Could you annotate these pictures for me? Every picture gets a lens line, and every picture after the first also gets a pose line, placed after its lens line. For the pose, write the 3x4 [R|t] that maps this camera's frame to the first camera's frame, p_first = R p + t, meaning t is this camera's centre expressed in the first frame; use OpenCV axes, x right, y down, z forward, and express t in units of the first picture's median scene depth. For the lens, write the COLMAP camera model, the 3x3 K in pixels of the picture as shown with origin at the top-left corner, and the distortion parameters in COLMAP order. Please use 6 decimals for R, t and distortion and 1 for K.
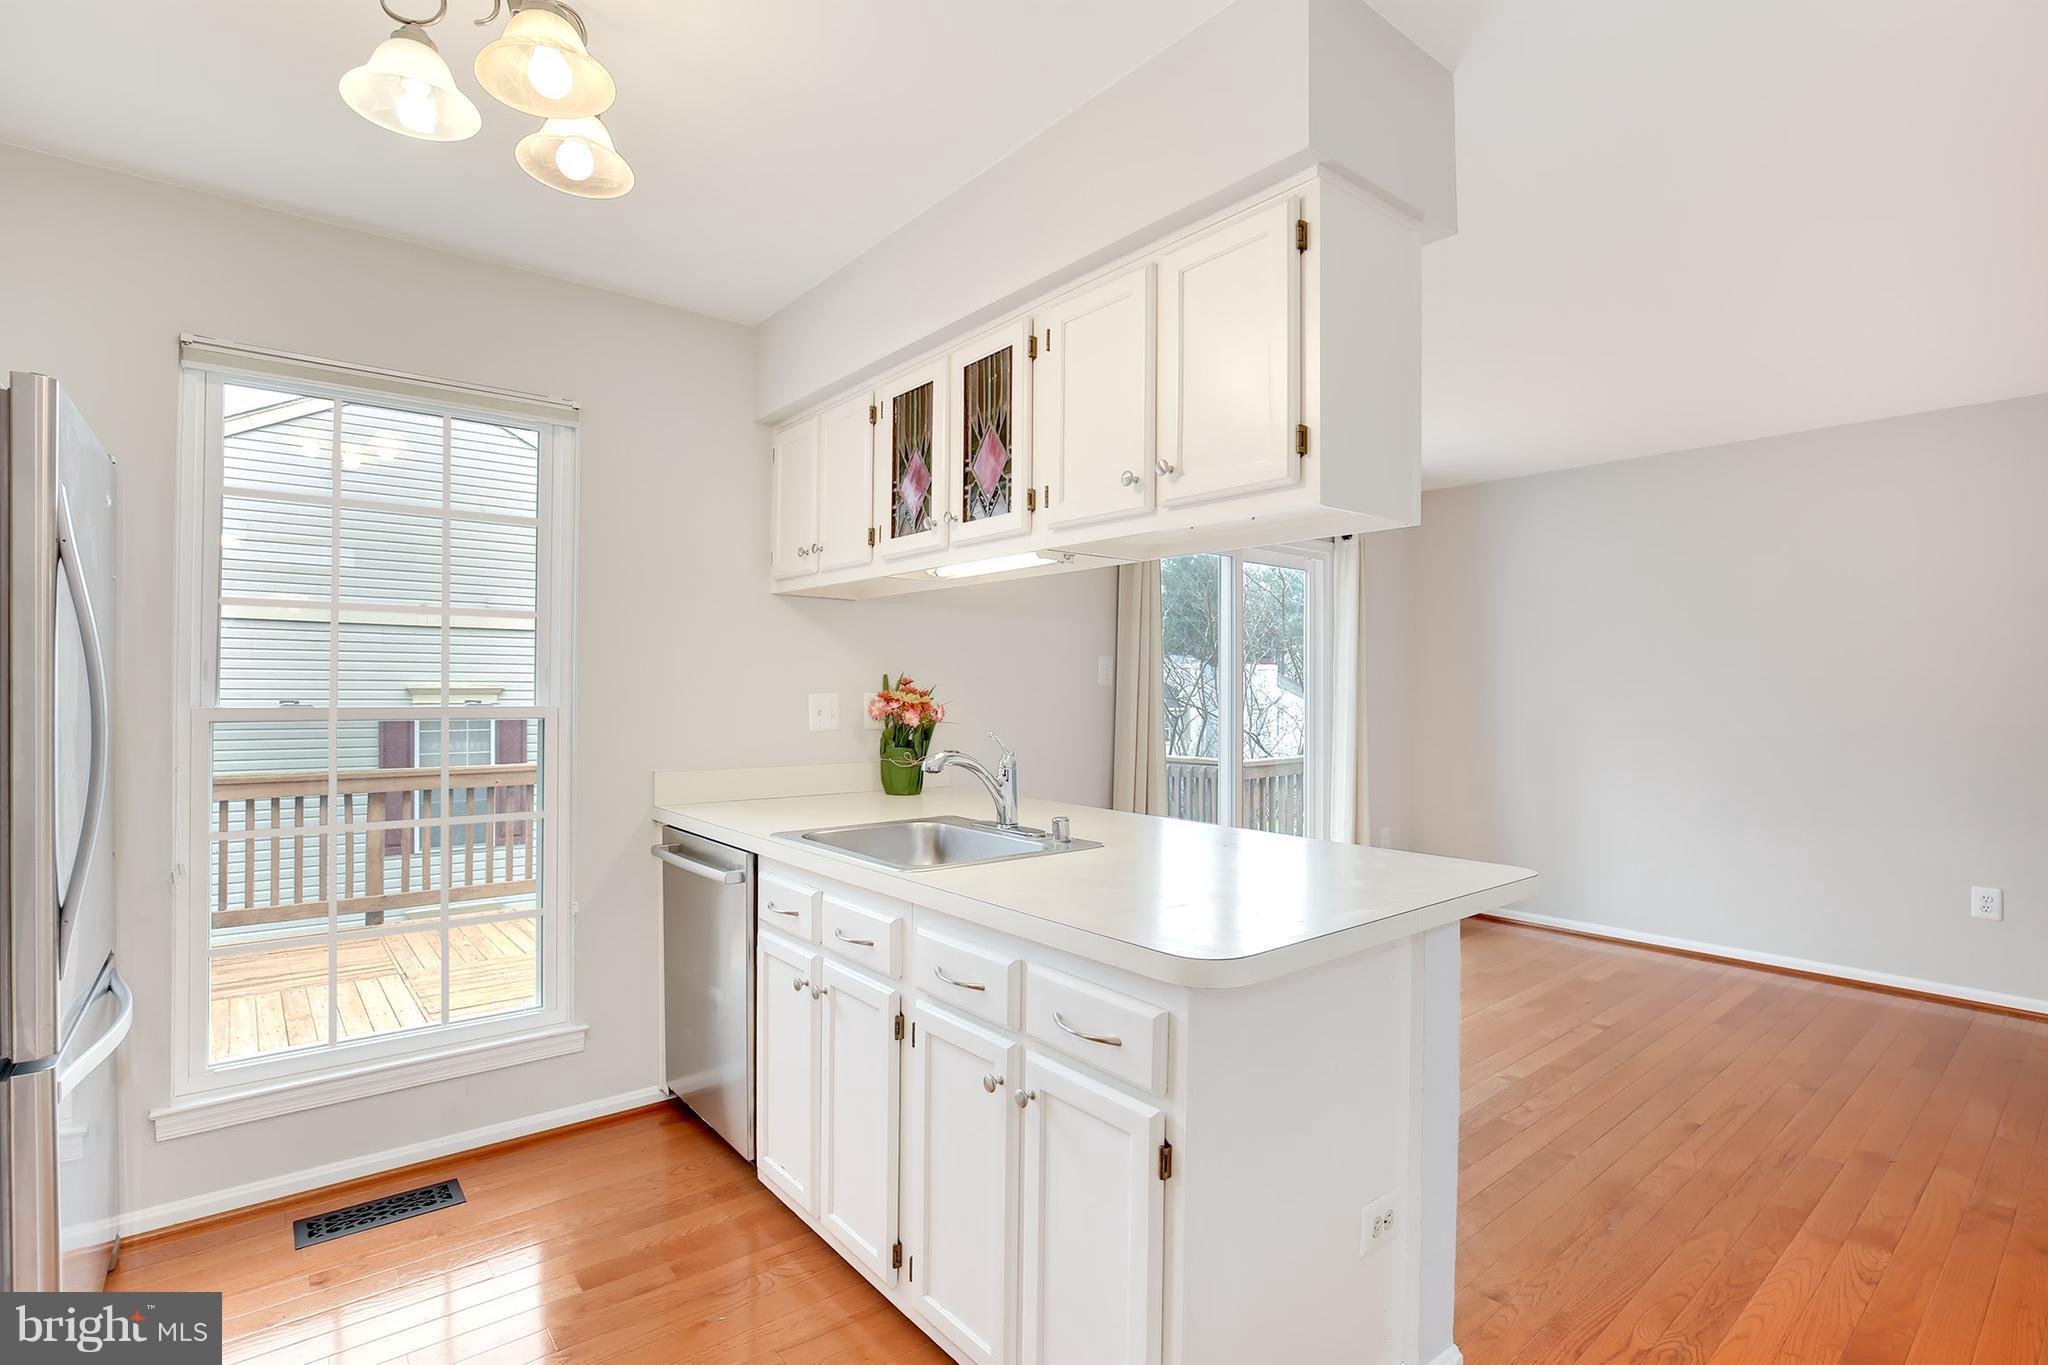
lens RADIAL K [[952.6, 0, 1014.9], [0, 952.6, 689.4], [0, 0, 1]] dist [-0.022973, 0.000663]
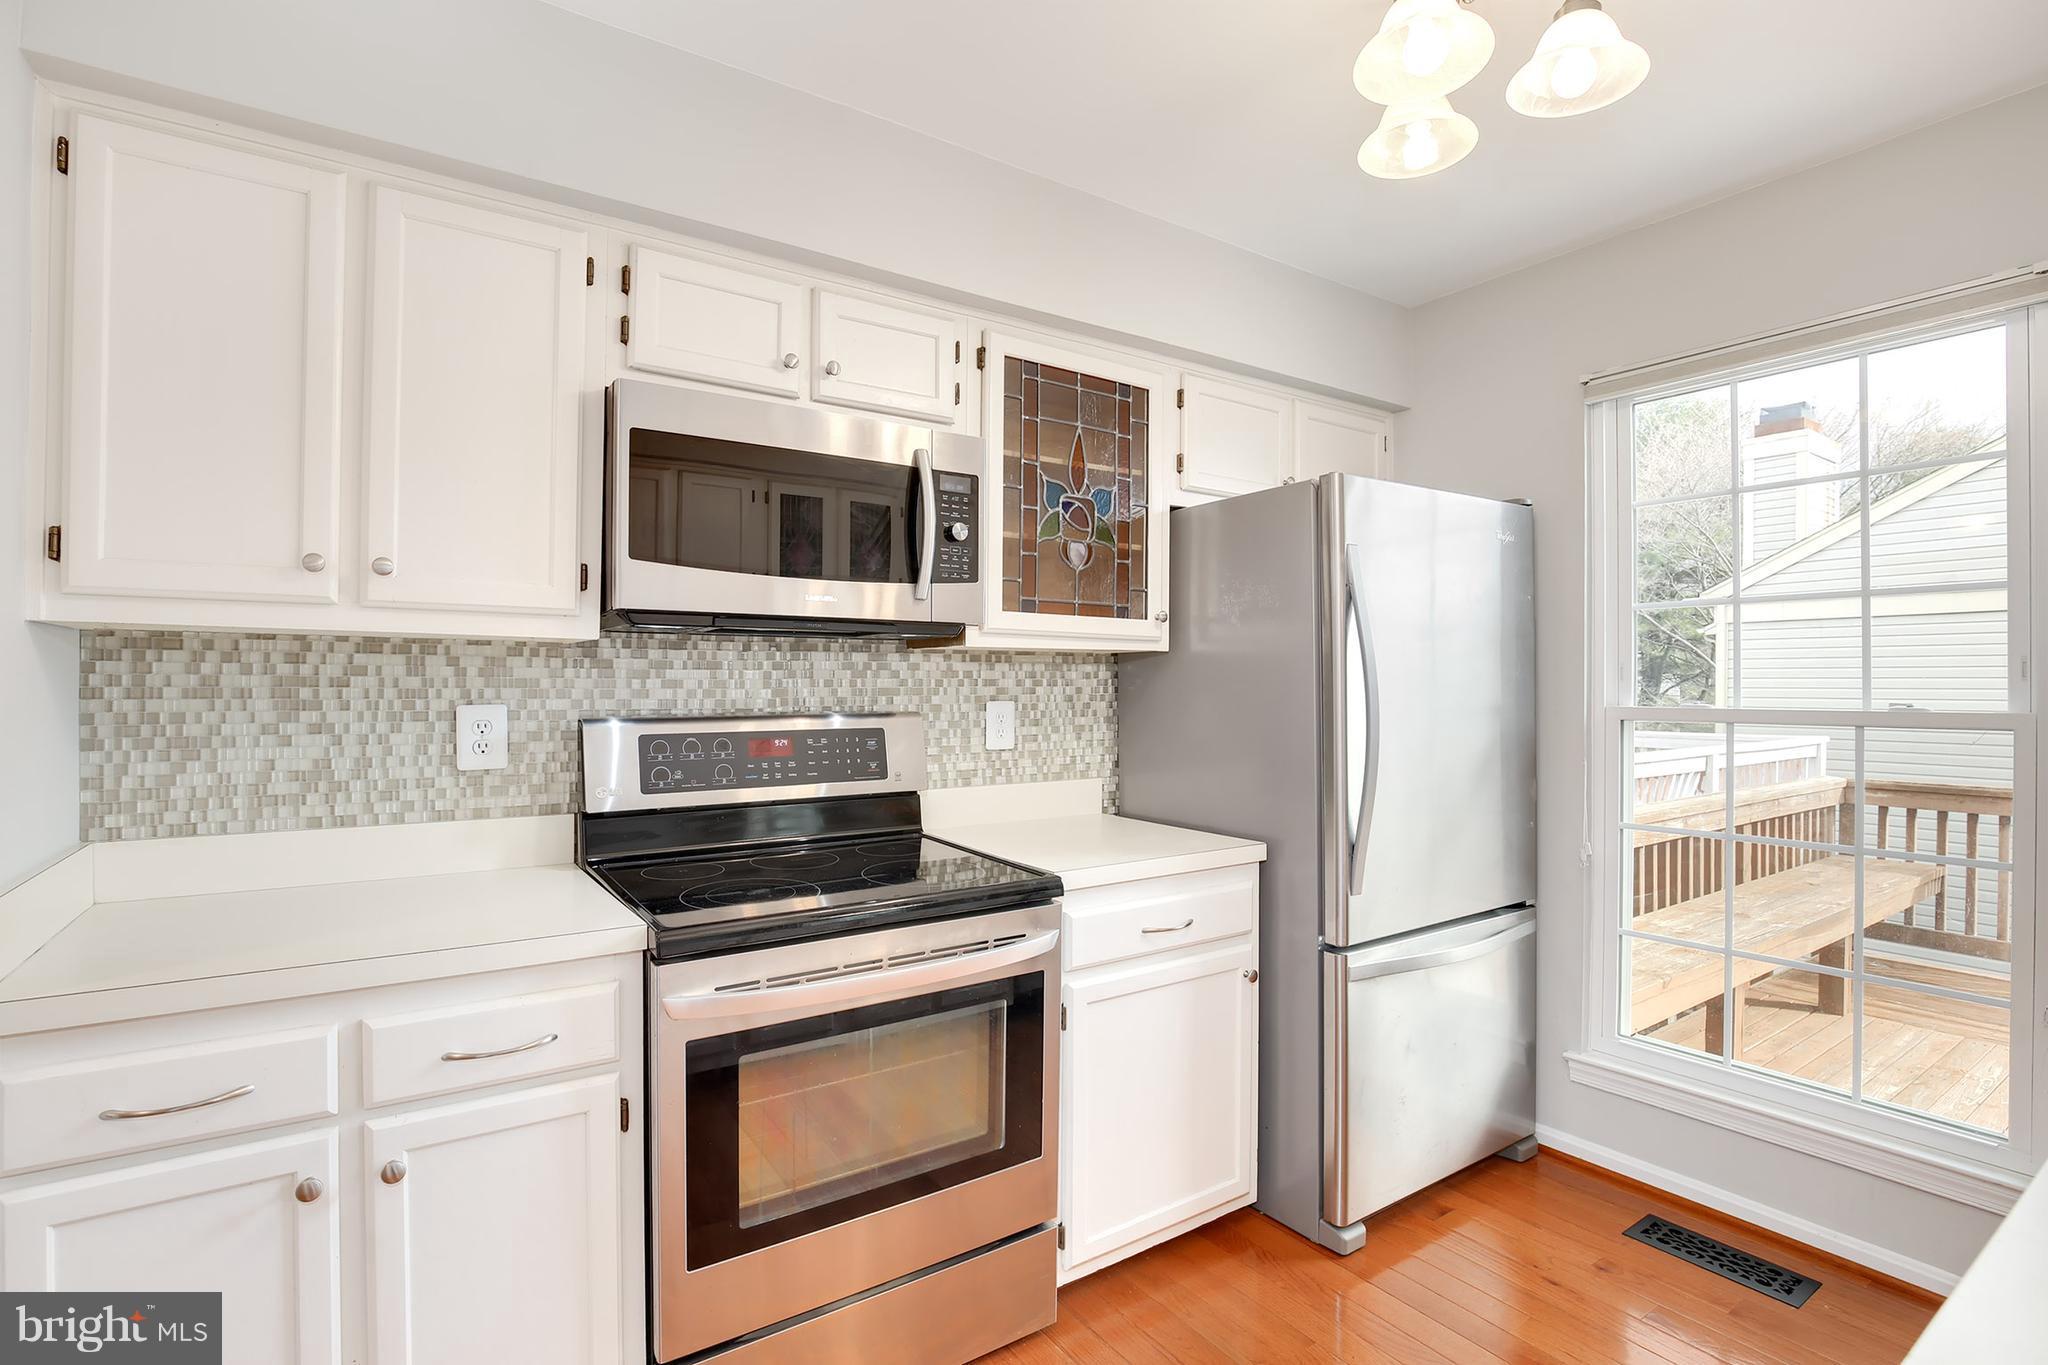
lens RADIAL K [[952.6, 0, 1014.9], [0, 952.6, 689.4], [0, 0, 1]] dist [-0.022973, 0.000663]
pose [[-0.095214, -0.006718, -0.995434, 0.286174], [0.006237, 0.999954, -0.007345, 0.004020], [0.995437, -0.006908, -0.095168, 0.385782]]
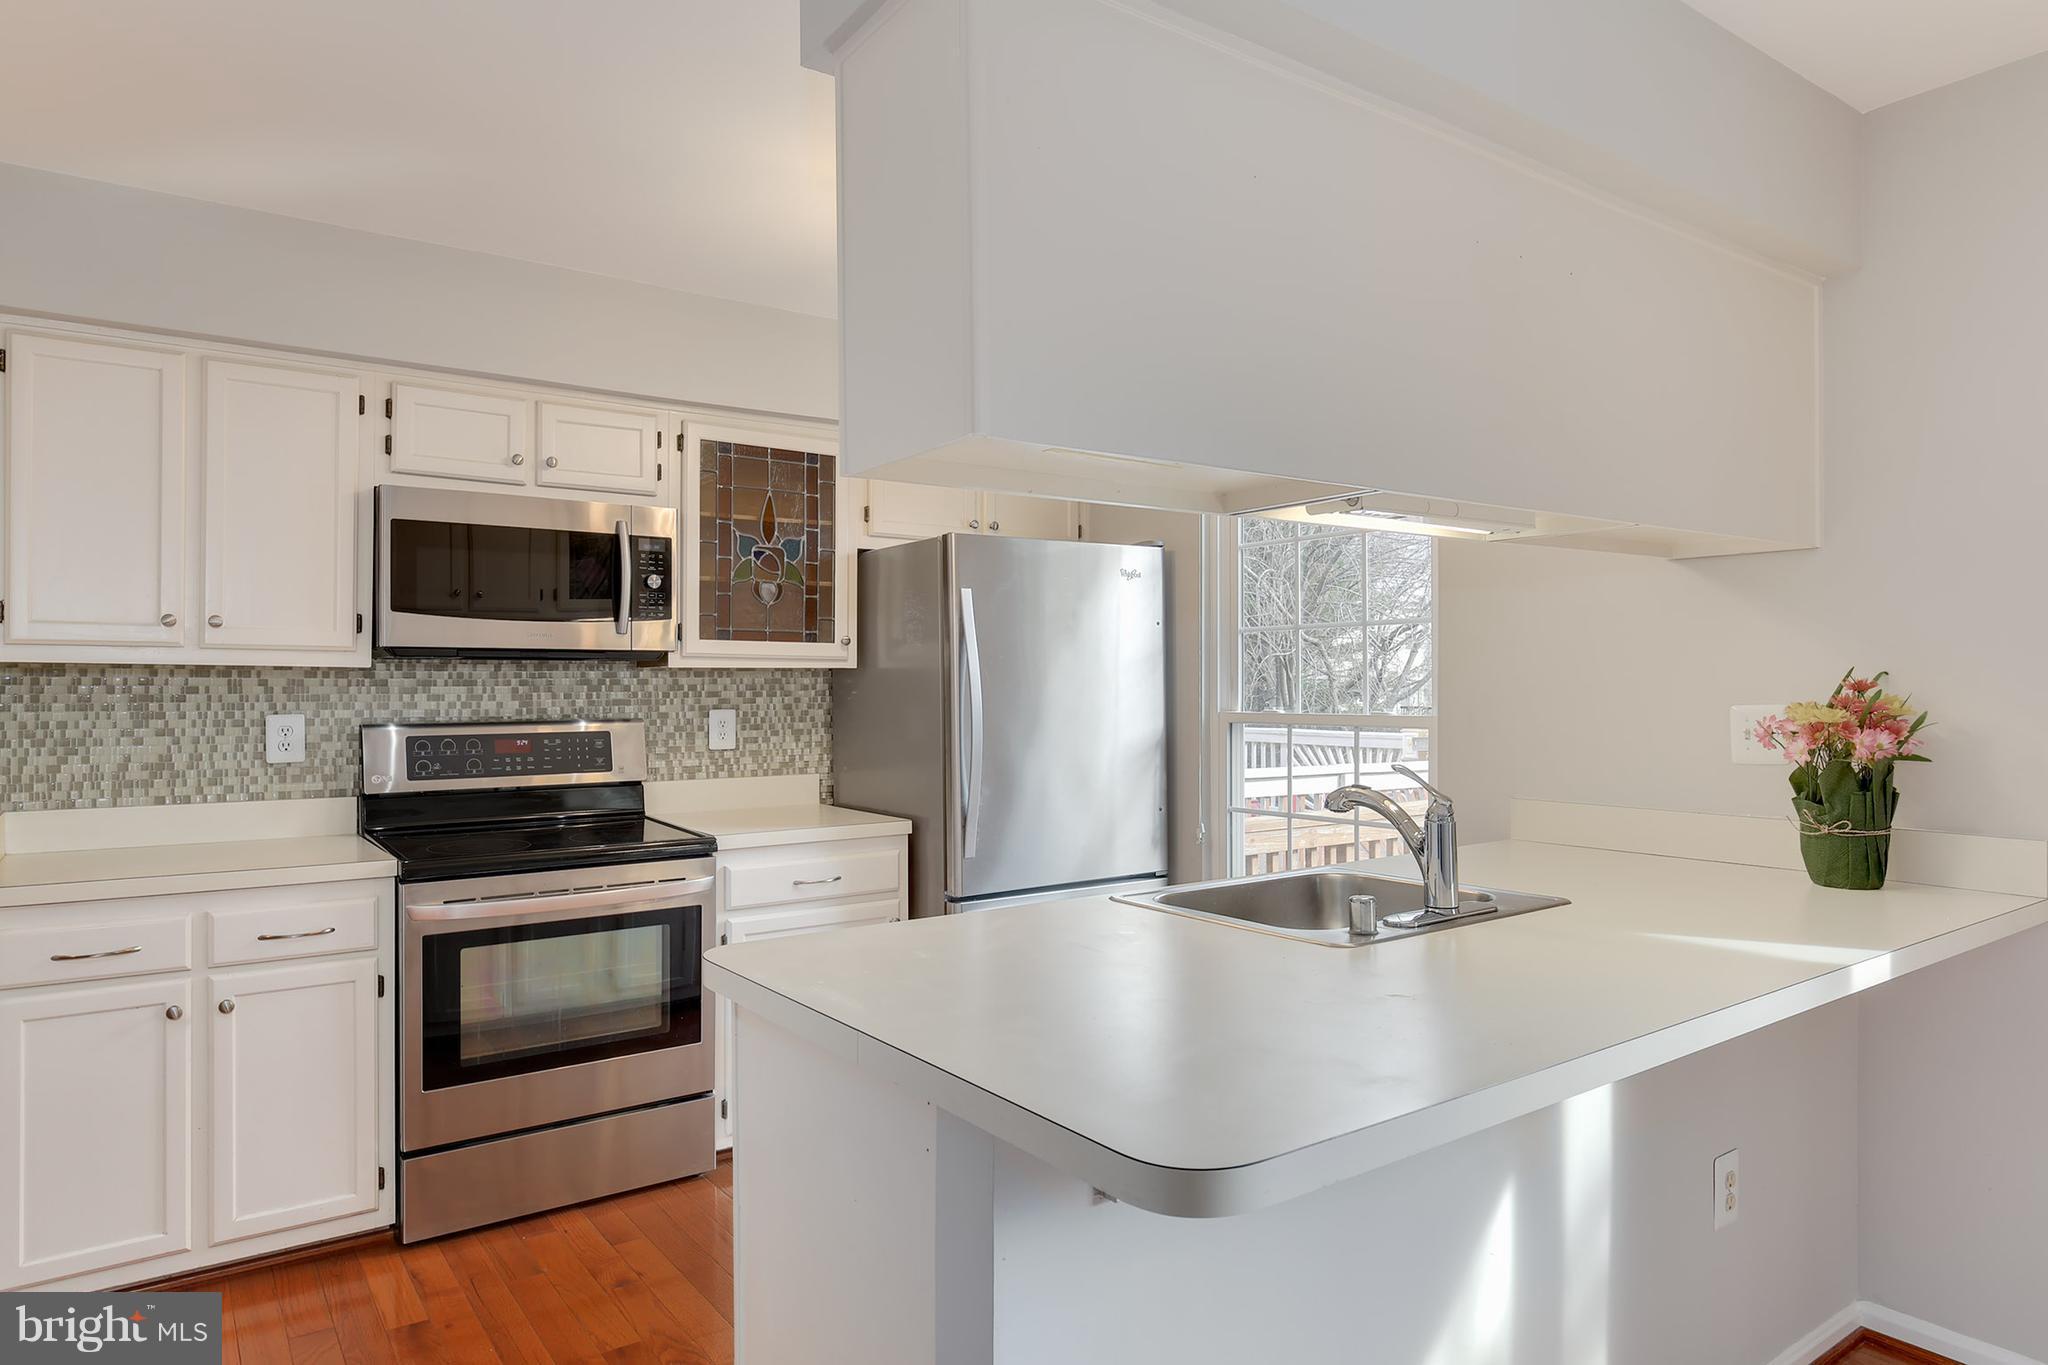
lens RADIAL K [[1227.9, 0, 1017.4], [0, 1227.9, 687.5], [0, 0, 1]] dist [-0.001050, 0.000490]
pose [[-0.070413, -0.010519, -0.997462, 0.839257], [0.010884, 0.999877, -0.011313, 0.002717], [0.997459, -0.011653, -0.070290, 0.770757]]
